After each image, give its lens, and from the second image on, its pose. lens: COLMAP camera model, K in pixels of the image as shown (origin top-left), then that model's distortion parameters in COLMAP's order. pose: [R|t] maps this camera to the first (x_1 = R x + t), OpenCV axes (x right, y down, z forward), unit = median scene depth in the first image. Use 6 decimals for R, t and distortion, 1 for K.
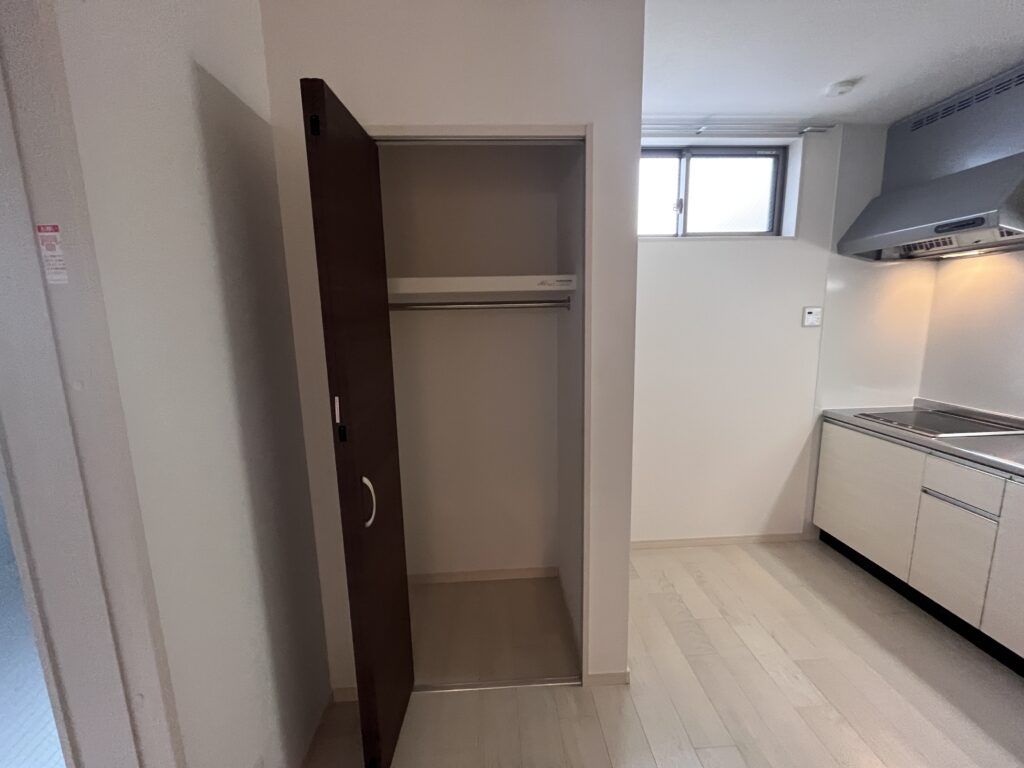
lens RADIAL K [[413.8, 0, 511.3], [0, 413.8, 382.6], [0, 0, 1]] dist [-0.001781, -0.000384]
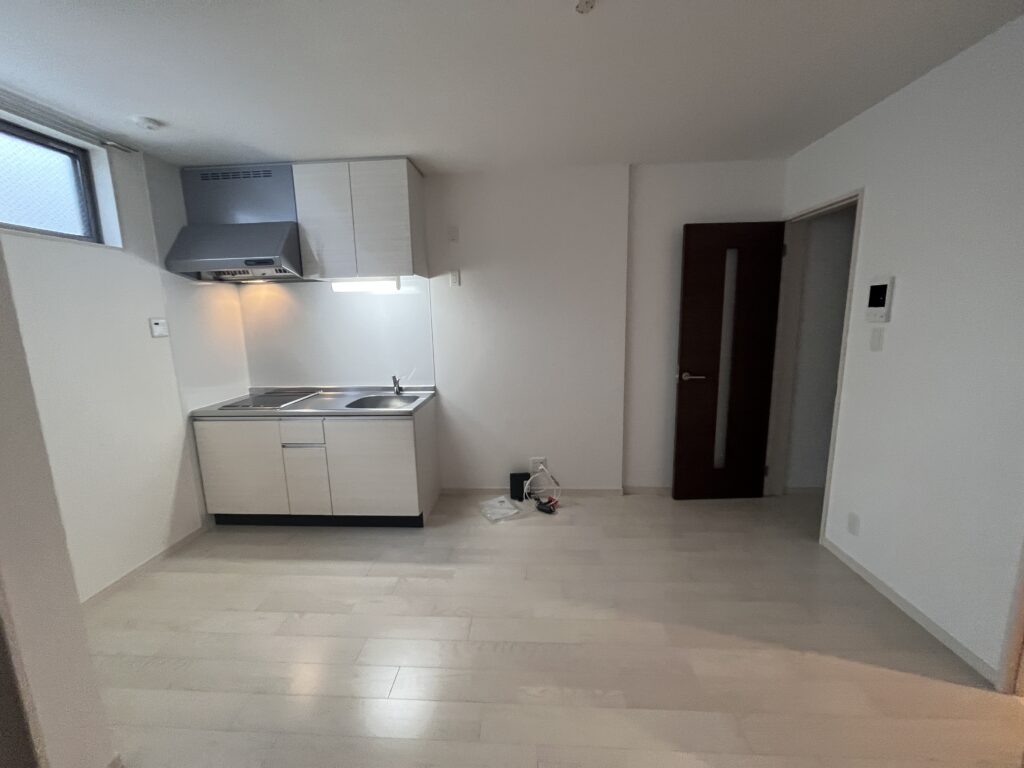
lens RADIAL K [[413.8, 0, 509.6], [0, 413.8, 382.2], [0, 0, 1]] dist [-0.001781, -0.000384]
pose [[0.119775, -0.144769, 0.982189, -0.227900], [0.181143, 0.975891, 0.121751, 0.011282], [-0.976136, 0.163334, 0.143111, -0.002434]]
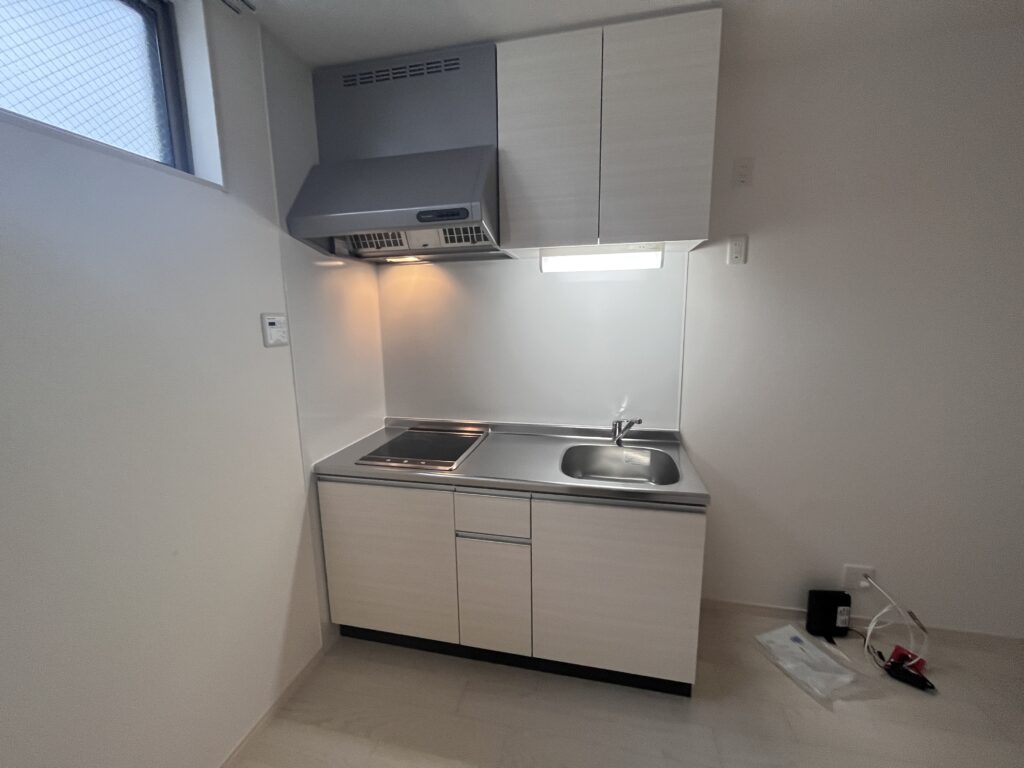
lens RADIAL K [[413.8, 0, 508.0], [0, 413.8, 384.6], [0, 0, 1]] dist [-0.001781, -0.000384]
pose [[0.271608, -0.142176, 0.951848, 0.223917], [0.163304, 0.981494, 0.100006, -0.085668], [-0.948452, 0.128278, 0.289799, 0.510480]]
